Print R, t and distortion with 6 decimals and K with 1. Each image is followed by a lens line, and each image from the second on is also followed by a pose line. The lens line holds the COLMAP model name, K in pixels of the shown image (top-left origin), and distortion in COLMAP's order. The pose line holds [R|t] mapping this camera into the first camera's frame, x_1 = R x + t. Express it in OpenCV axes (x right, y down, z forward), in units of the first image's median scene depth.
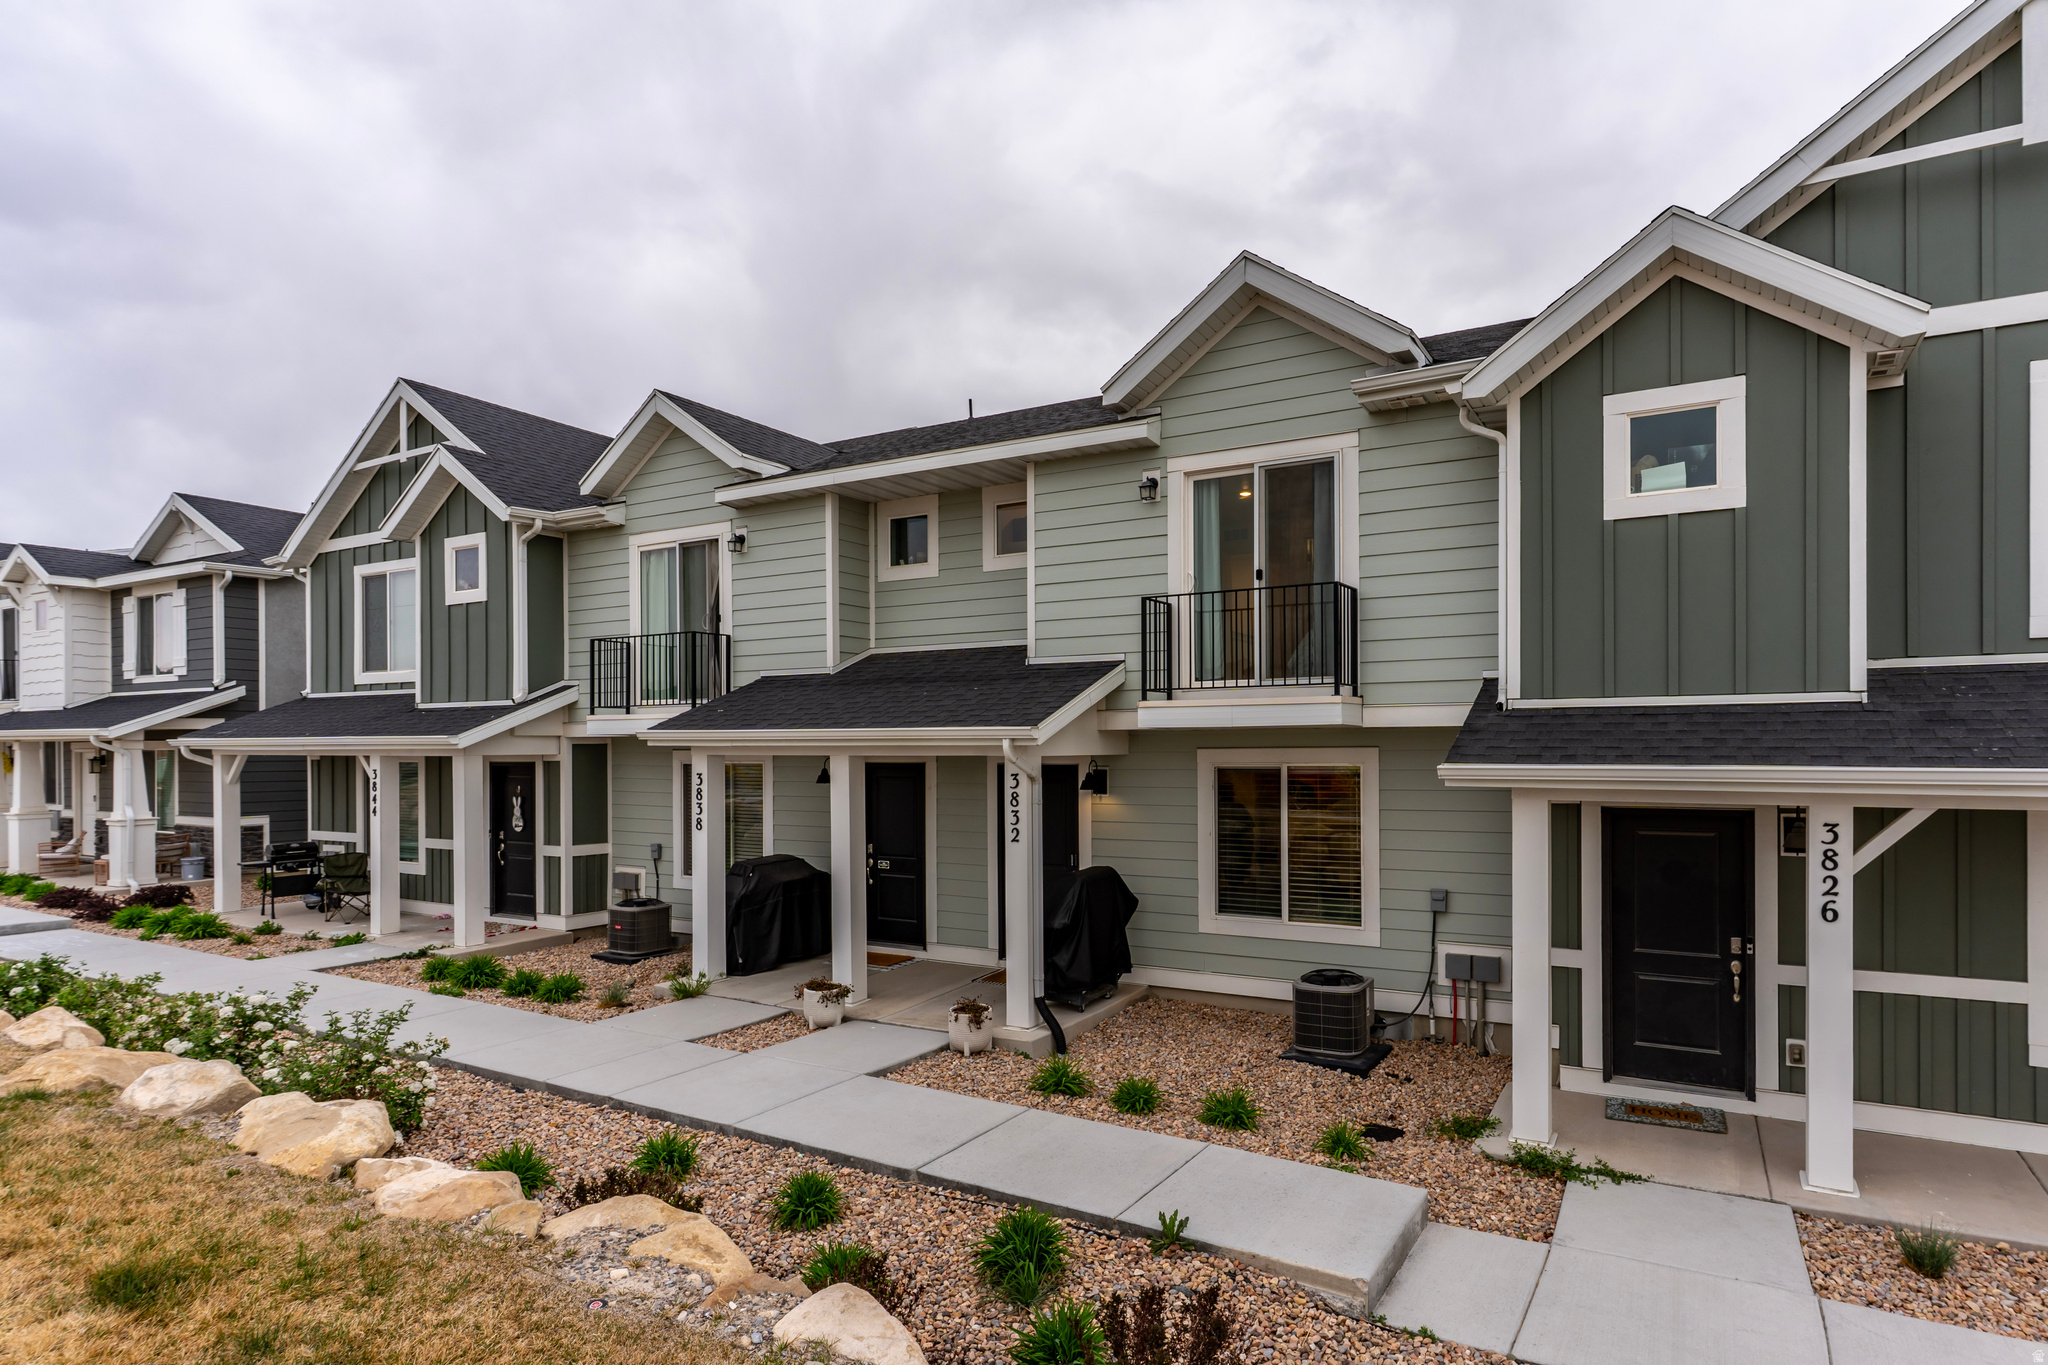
lens RADIAL K [[1056.3, 0, 1181.2], [0, 1056.3, 779.9], [0, 0, 1]] dist [-0.000001, -0.001051]
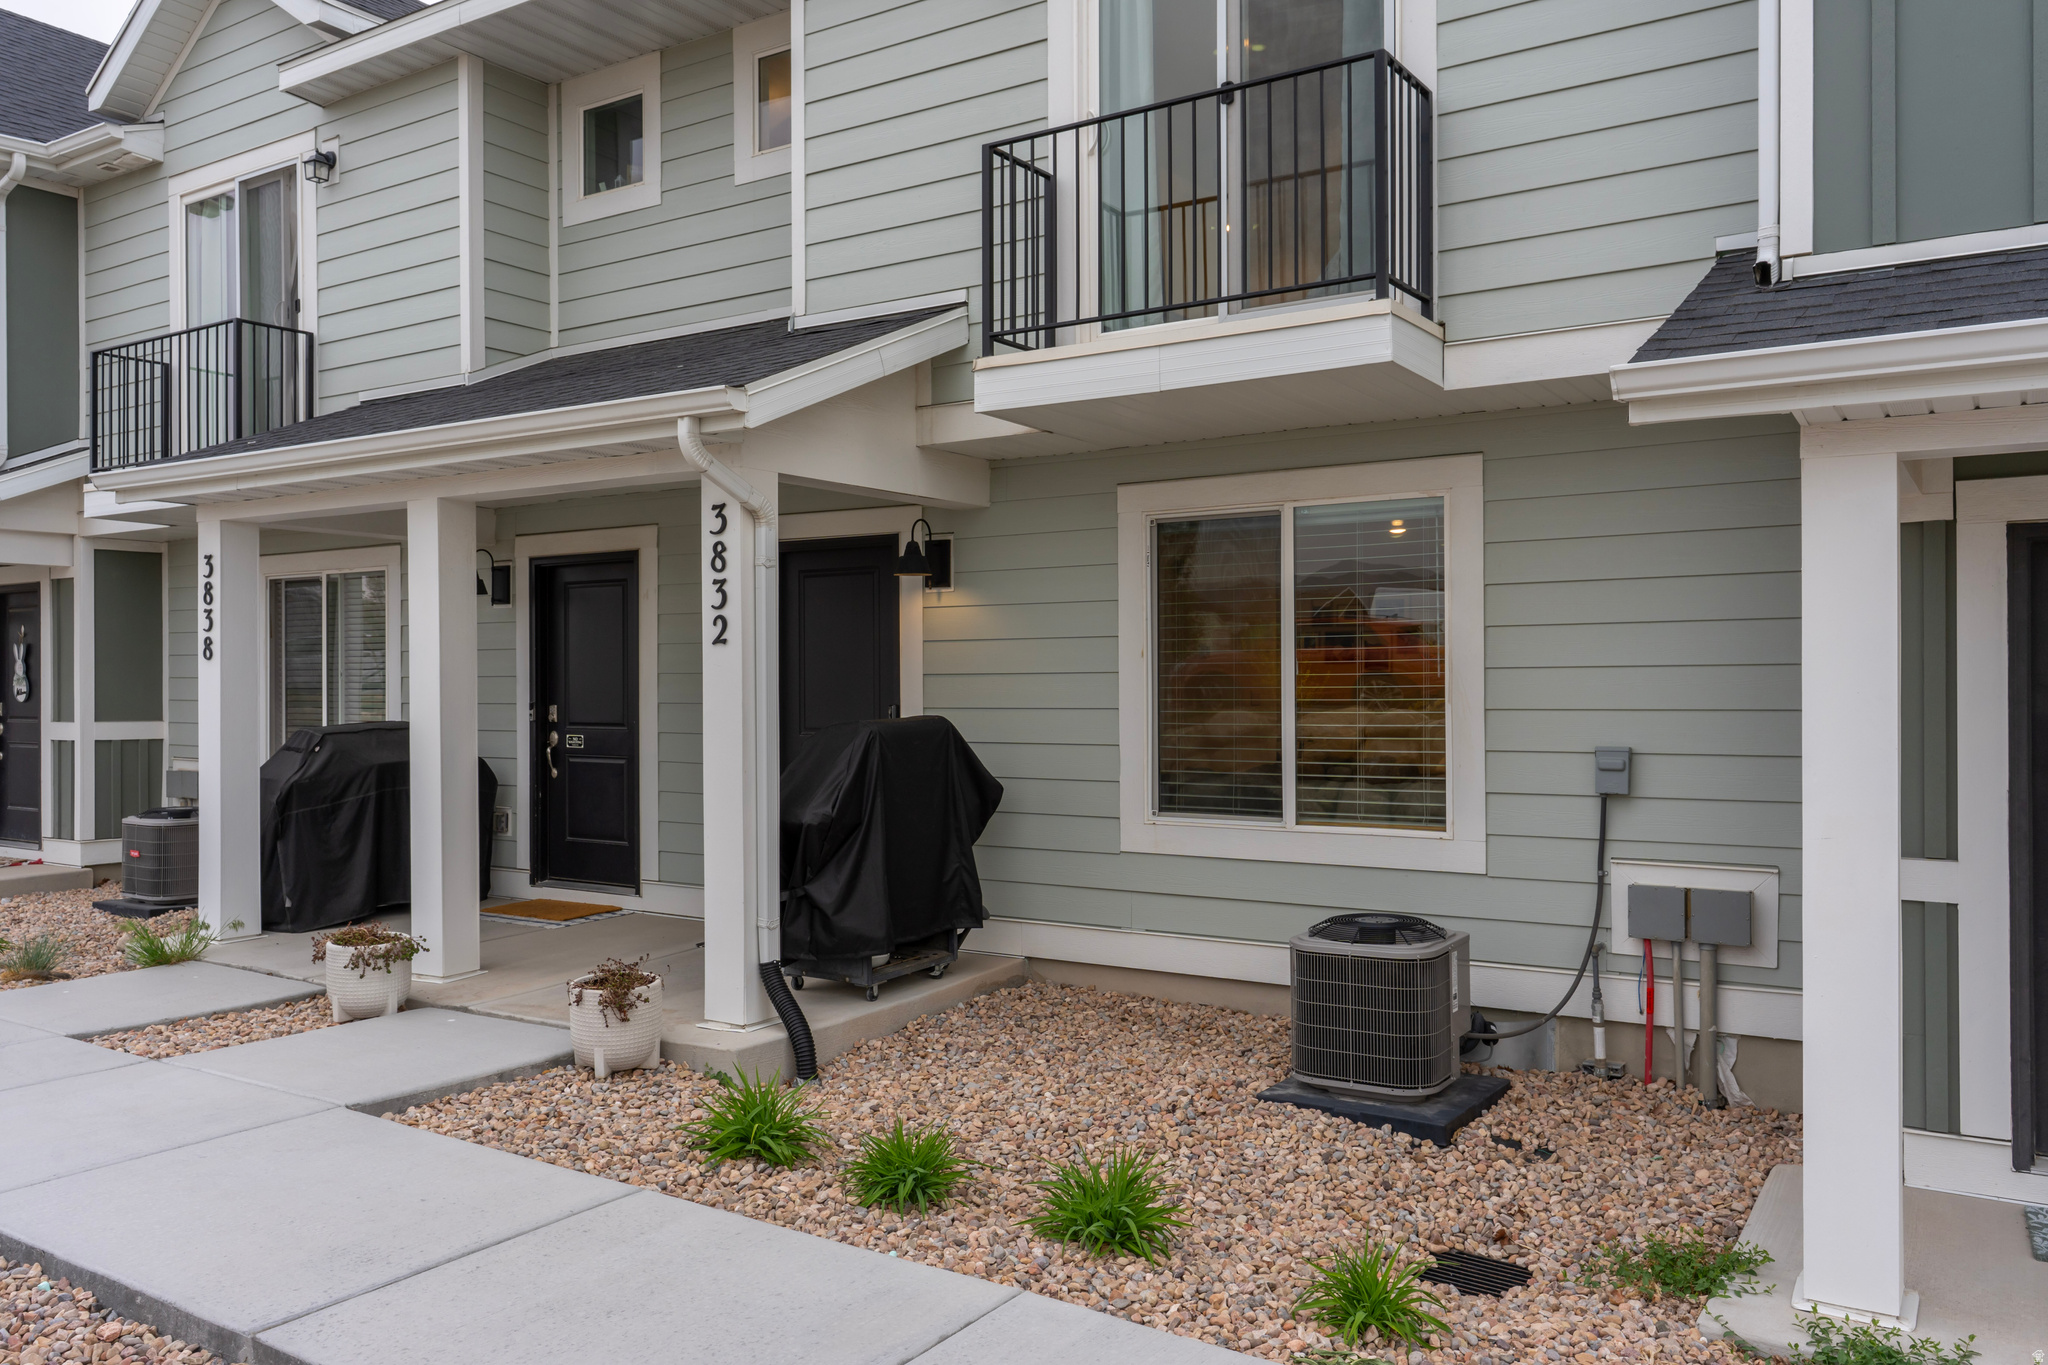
lens RADIAL K [[1513.7, 0, 1080.5], [0, 1513.7, 723.4], [0, 0, 1]] dist [0.005191, 0.000187]
pose [[0.995330, 0.001370, -0.096518, 0.072382], [-0.001759, 0.999991, -0.003955, 0.092990], [0.096511, 0.004106, 0.995323, 0.303352]]
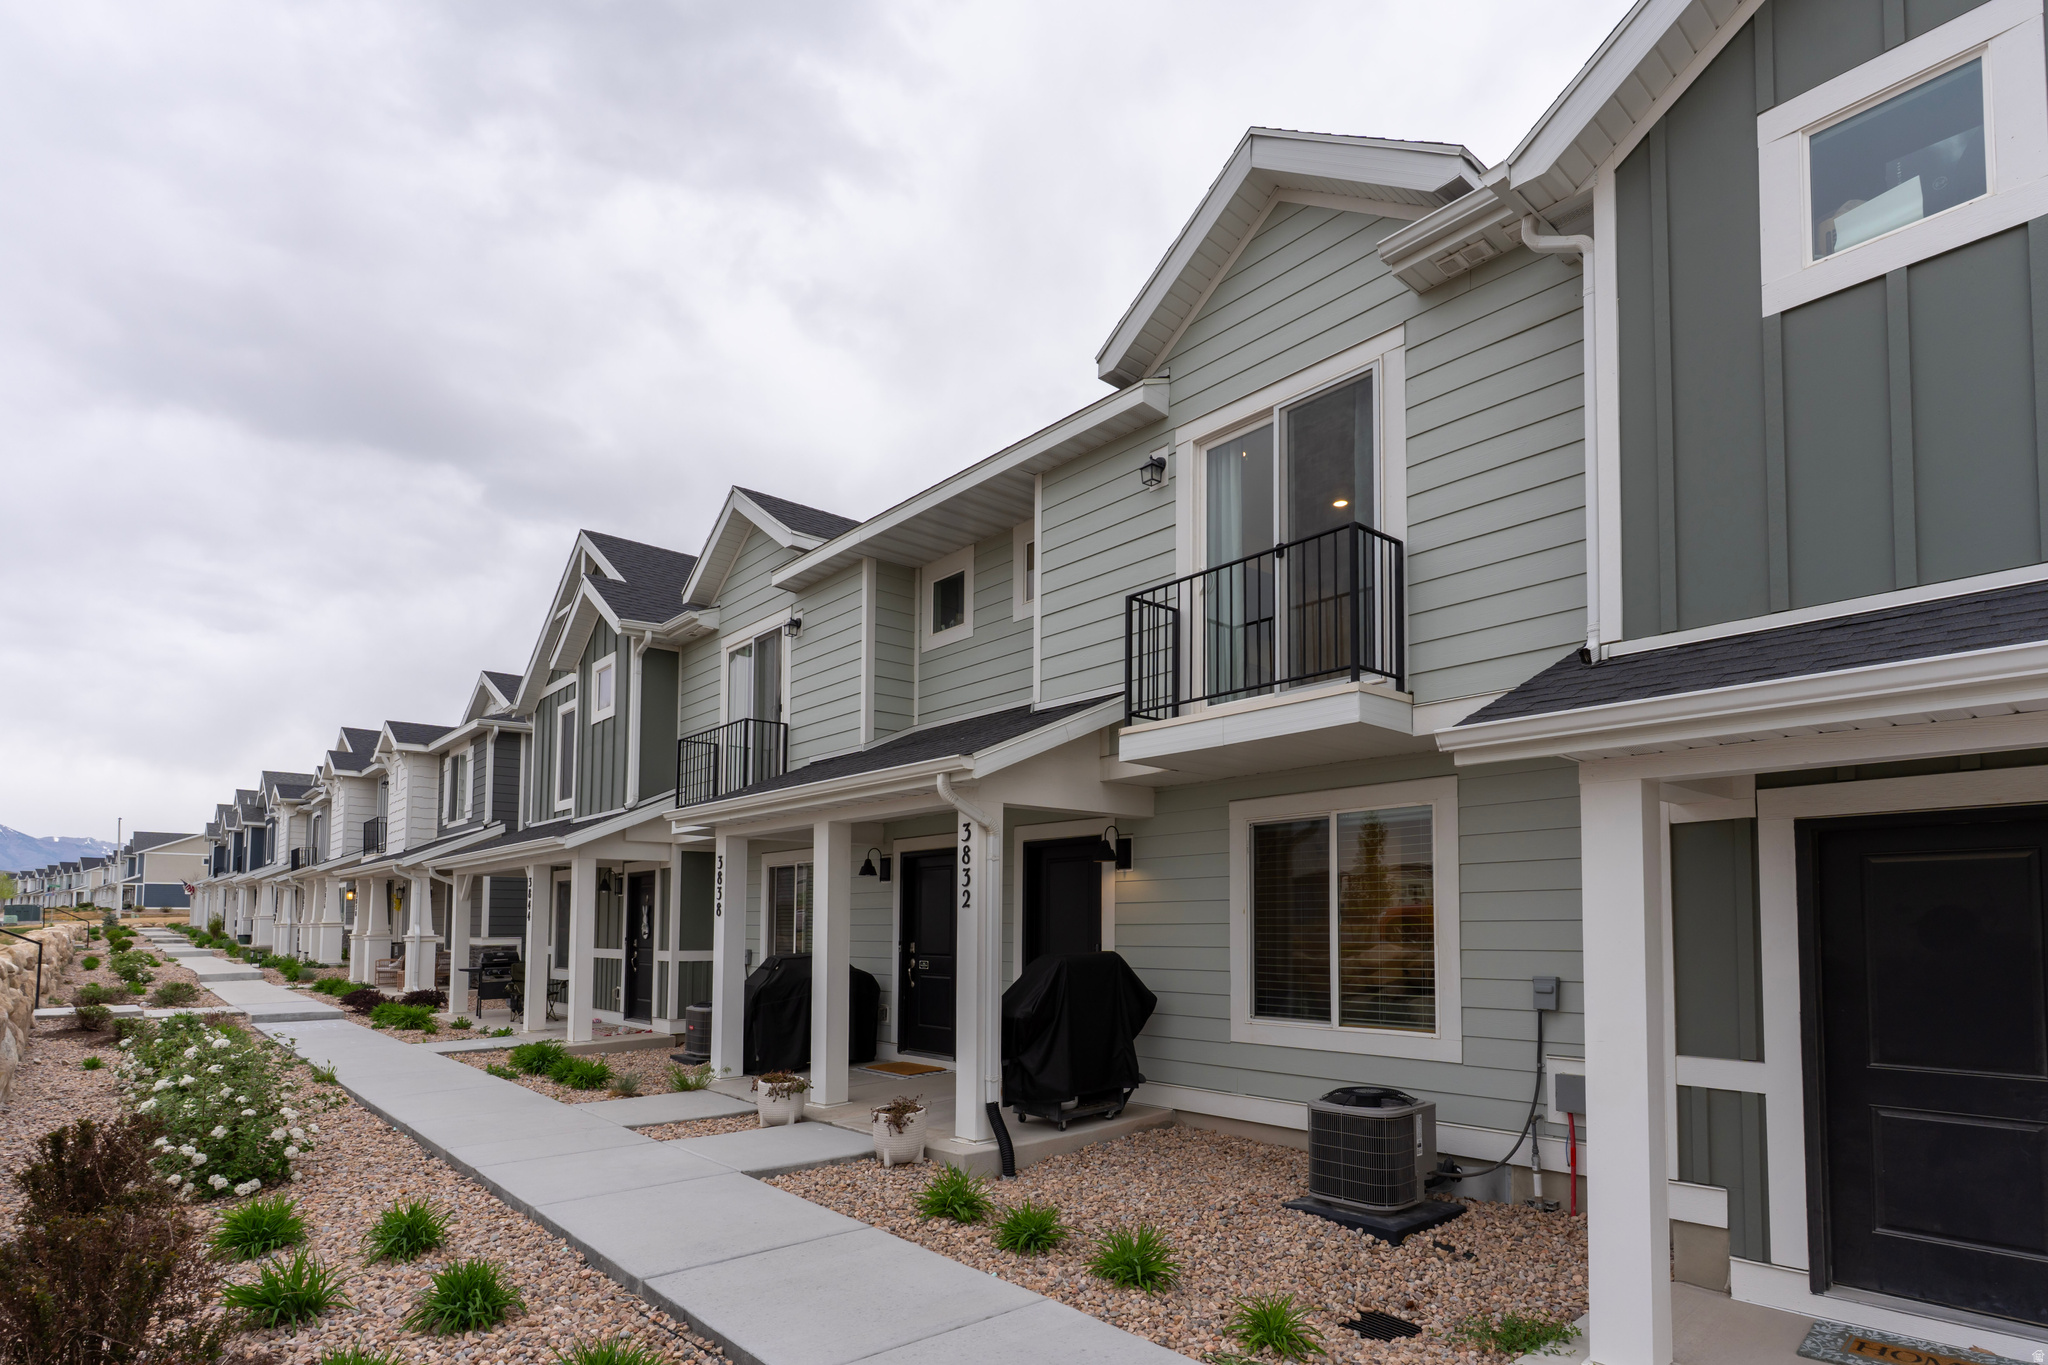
lens RADIAL K [[1056.3, 0, 1071.6], [0, 1056.3, 902.3], [0, 0, 1]] dist [-0.000001, -0.001051]
pose [[0.935116, -0.008247, -0.354246, 0.193861], [-0.010411, 0.998658, -0.050729, 0.090261], [0.354189, 0.051126, 0.933775, 0.260625]]
